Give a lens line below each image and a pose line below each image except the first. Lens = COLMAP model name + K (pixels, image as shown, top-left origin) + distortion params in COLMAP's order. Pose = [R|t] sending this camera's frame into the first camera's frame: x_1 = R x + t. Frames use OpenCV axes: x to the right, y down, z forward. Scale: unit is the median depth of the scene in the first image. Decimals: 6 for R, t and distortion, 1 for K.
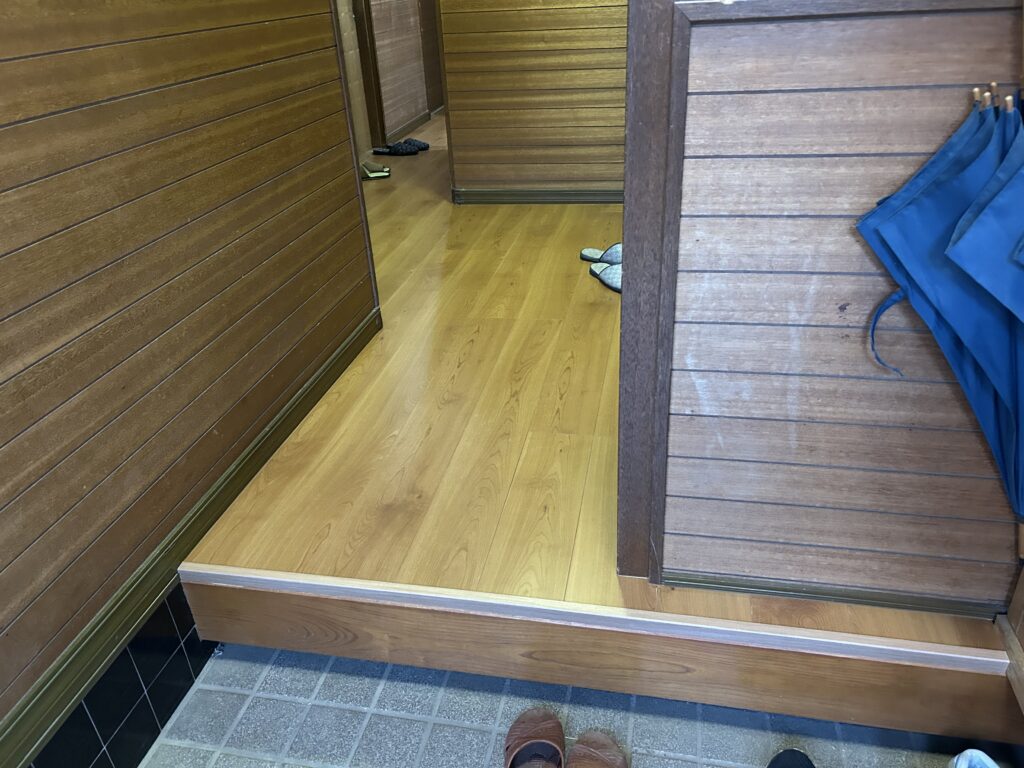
lens RADIAL K [[770.3, 0, 510.6], [0, 770.3, 388.4], [0, 0, 1]] dist [0.026522, -0.034348]
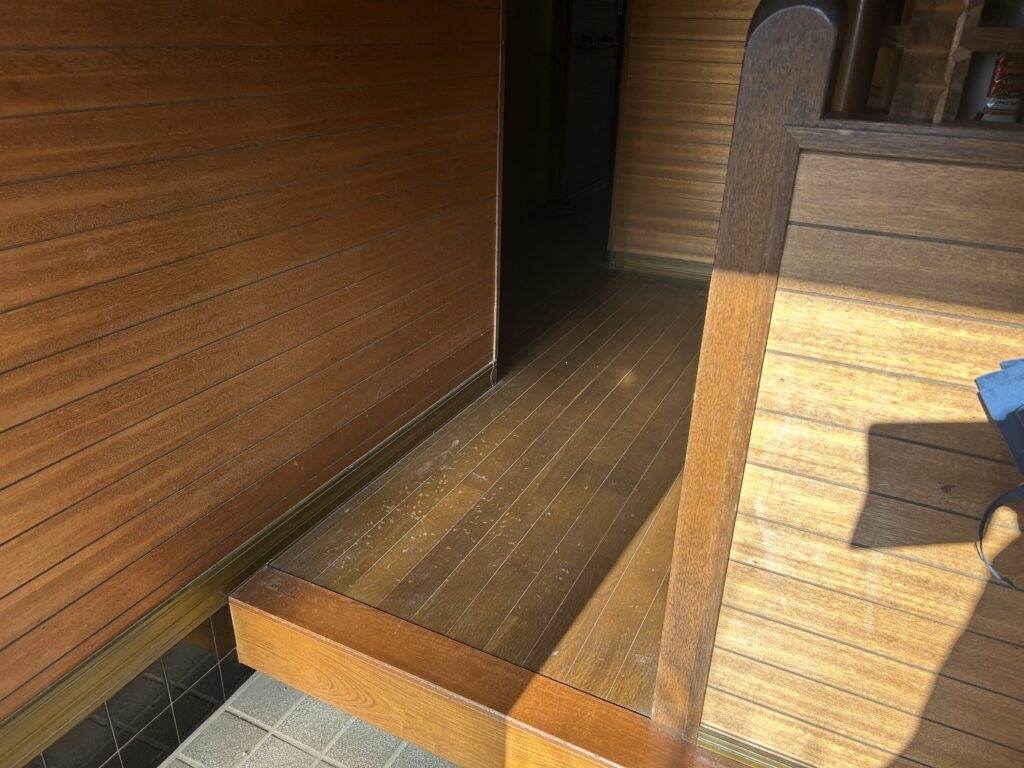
lens RADIAL K [[770.3, 0, 509.9], [0, 770.3, 377.8], [0, 0, 1]] dist [0.026522, -0.034348]
pose [[0.960612, 0.177900, -0.213488, 0.125519], [-0.190638, 0.980826, -0.040473, -0.093992], [0.202195, 0.079578, 0.976107, 0.065762]]
